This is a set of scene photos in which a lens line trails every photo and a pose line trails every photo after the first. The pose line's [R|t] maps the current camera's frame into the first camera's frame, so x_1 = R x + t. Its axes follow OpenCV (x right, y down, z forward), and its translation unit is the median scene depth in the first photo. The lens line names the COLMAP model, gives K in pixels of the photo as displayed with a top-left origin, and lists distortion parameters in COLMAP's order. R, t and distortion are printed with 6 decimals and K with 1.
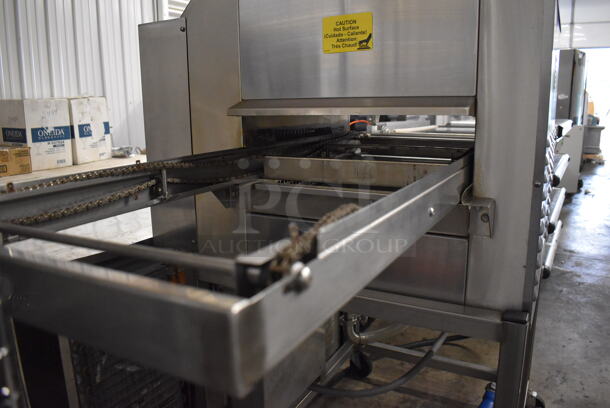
lens RADIAL K [[473.8, 0, 306.8], [0, 473.8, 206.0], [0, 0, 1]] dist [-0.100078, 0.013560]
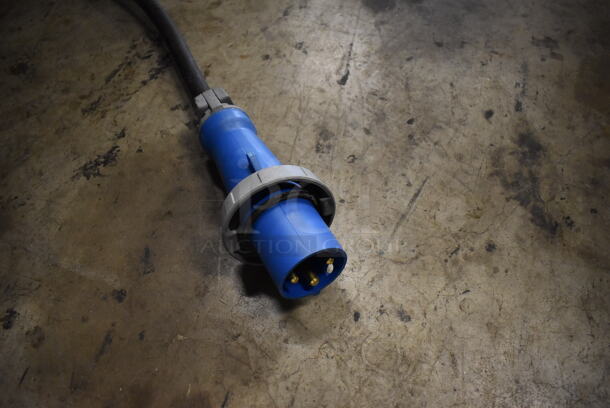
lens RADIAL K [[473.8, 0, 305.1], [0, 473.8, 204.0], [0, 0, 1]] dist [-0.100078, 0.013560]
pose [[0.956491, -0.264264, 0.123654, 0.403630], [0.096963, 0.687641, 0.719547, 0.144302], [-0.275179, -0.676250, 0.683346, 0.447968]]
